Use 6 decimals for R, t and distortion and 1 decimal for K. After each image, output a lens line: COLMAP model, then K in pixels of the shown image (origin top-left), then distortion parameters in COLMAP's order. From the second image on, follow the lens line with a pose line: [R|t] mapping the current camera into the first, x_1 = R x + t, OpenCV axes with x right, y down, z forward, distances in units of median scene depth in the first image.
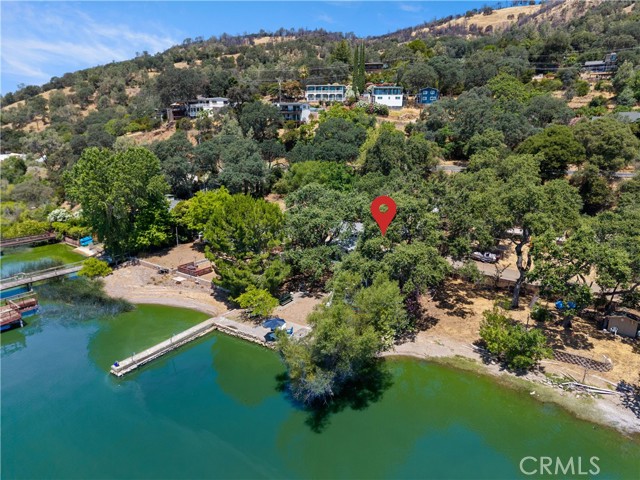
lens RADIAL K [[429.5, 0, 317.5], [0, 429.5, 237.8], [0, 0, 1]] dist [0.018462, -0.016195]
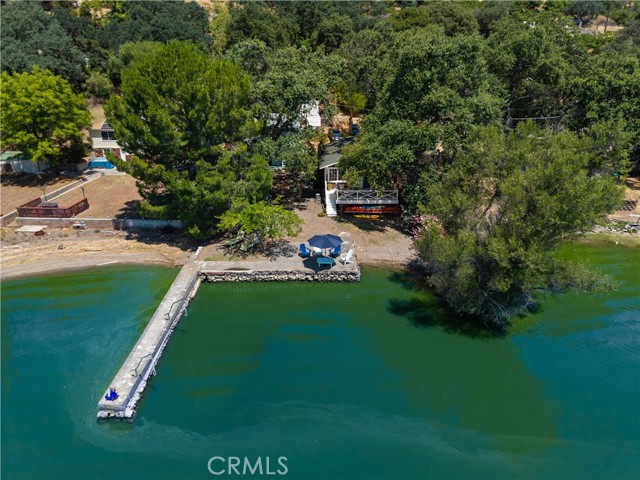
lens RADIAL K [[428.0, 0, 320.0], [0, 428.0, 240.0], [0, 0, 1]] dist [0.053127, -0.047879]
pose [[0.824843, -0.211562, 0.524287, -0.414796], [0.131684, 0.973733, 0.185749, 0.074204], [-0.549813, -0.084174, 0.831036, 0.452726]]
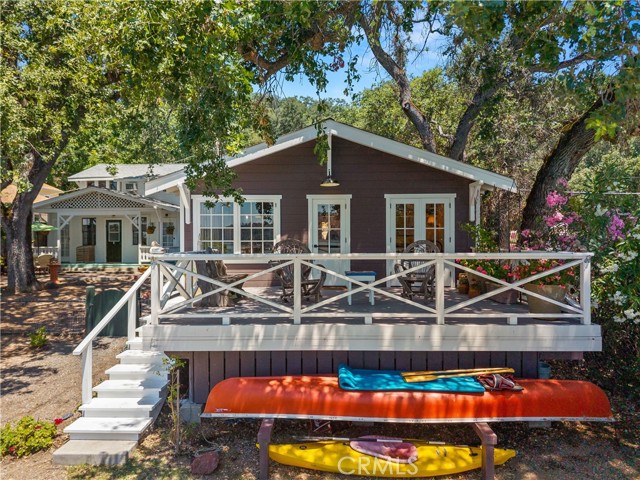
lens RADIAL K [[429.5, 0, 317.5], [0, 429.5, 237.8], [0, 0, 1]] dist [0.018462, -0.016195]
pose [[0.836254, -0.004596, 0.548323, 0.014076], [0.138204, 0.969450, -0.202651, 0.159436], [-0.530640, 0.245248, 0.811342, 0.980414]]
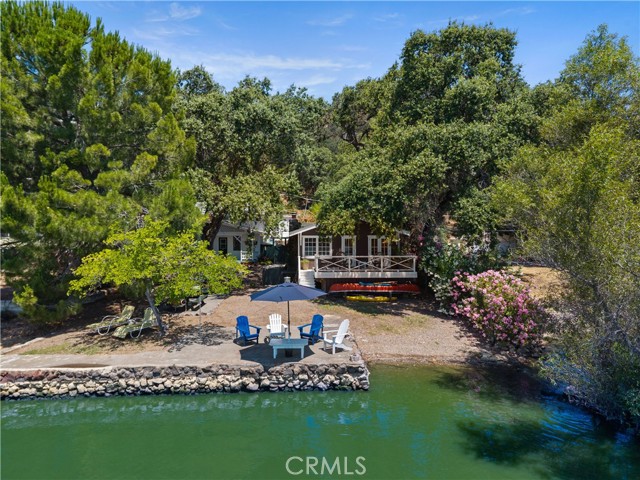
lens RADIAL K [[429.5, 0, 317.5], [0, 429.5, 237.8], [0, 0, 1]] dist [0.018462, -0.016195]
pose [[0.806716, -0.003806, 0.590927, -0.239739], [0.148450, 0.969218, -0.196417, 0.209313], [-0.571989, 0.246176, 0.782449, 0.714865]]
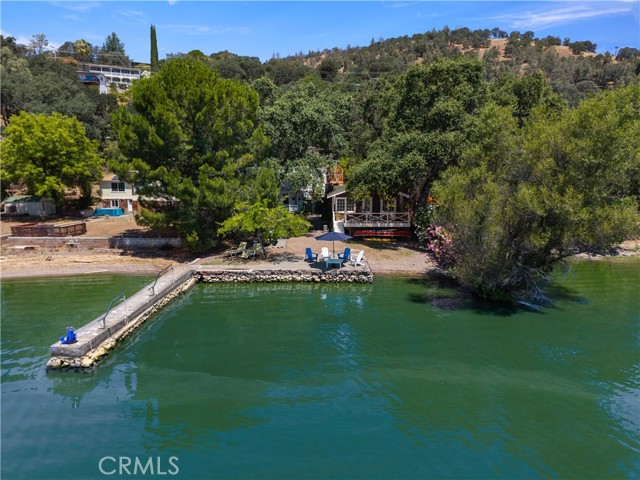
lens RADIAL K [[428.0, 0, 320.0], [0, 428.0, 240.0], [0, 0, 1]] dist [0.053127, -0.047879]
pose [[0.834607, -0.077156, 0.545416, -0.408861], [0.133912, 0.988857, -0.065028, 0.224841], [-0.534321, 0.127310, 0.835639, 0.497728]]
